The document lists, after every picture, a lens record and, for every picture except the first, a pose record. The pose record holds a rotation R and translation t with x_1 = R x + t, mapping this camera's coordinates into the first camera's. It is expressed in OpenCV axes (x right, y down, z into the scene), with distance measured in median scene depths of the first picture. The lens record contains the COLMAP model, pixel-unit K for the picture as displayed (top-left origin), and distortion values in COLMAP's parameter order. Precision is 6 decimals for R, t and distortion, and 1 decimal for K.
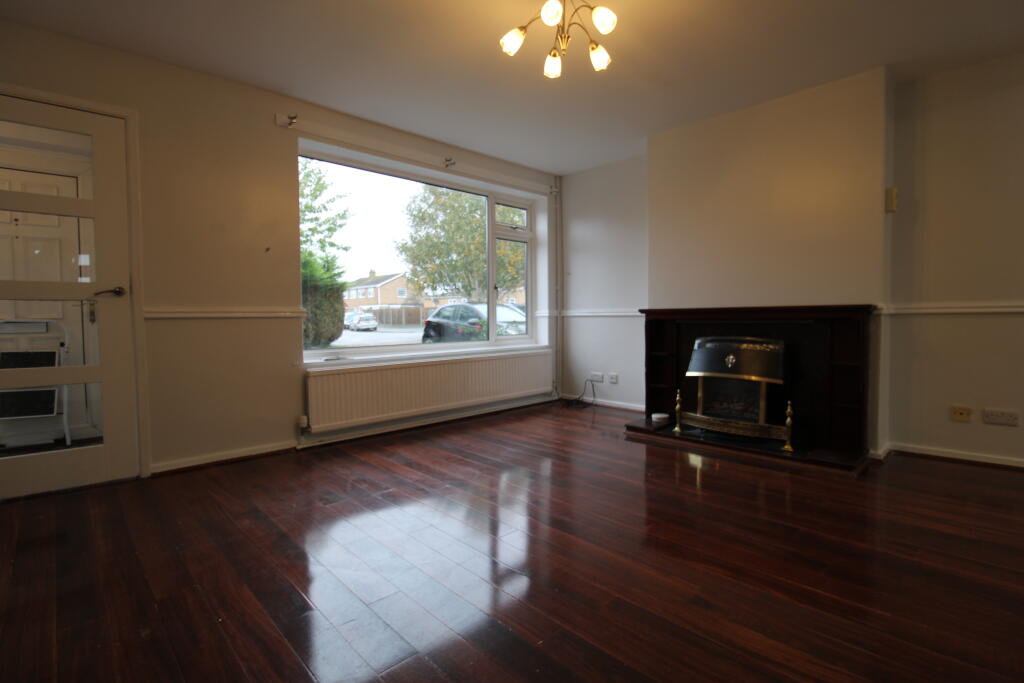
lens RADIAL K [[471.5, 0, 512.0], [0, 471.5, 341.5], [0, 0, 1]] dist [-0.000815, -0.000140]
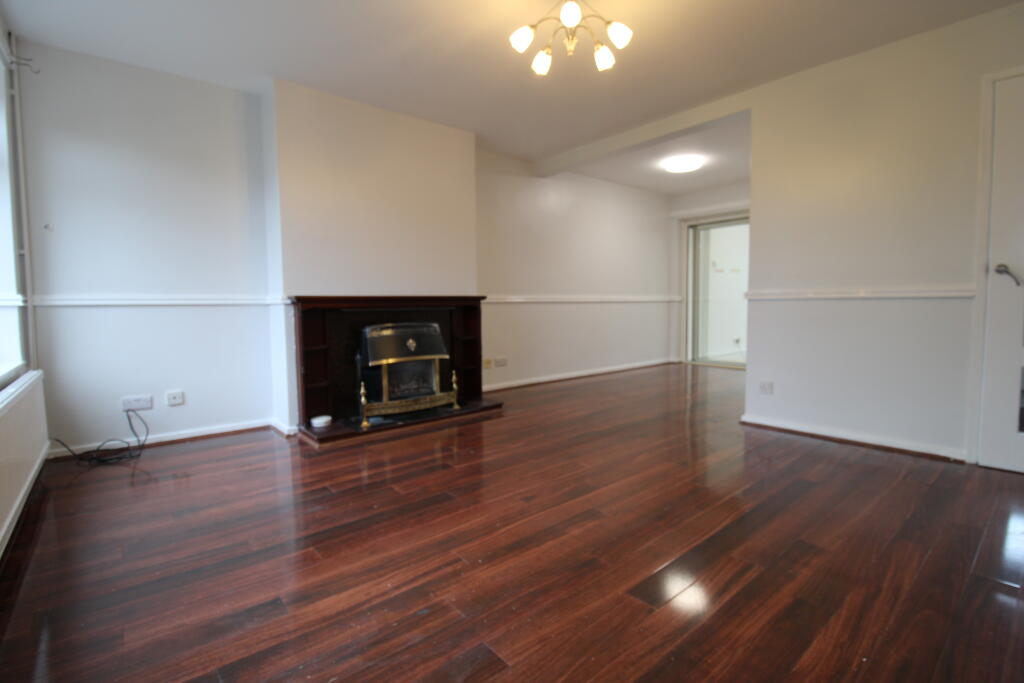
lens RADIAL K [[484.5, 0, 512.0], [0, 484.5, 341.5], [0, 0, 1]] dist [0.001989, 0.000185]
pose [[0.063184, -0.063061, 0.996008, -0.594975], [0.064732, 0.996159, 0.058964, -0.015914], [-0.995900, 0.060748, 0.067024, 0.642599]]
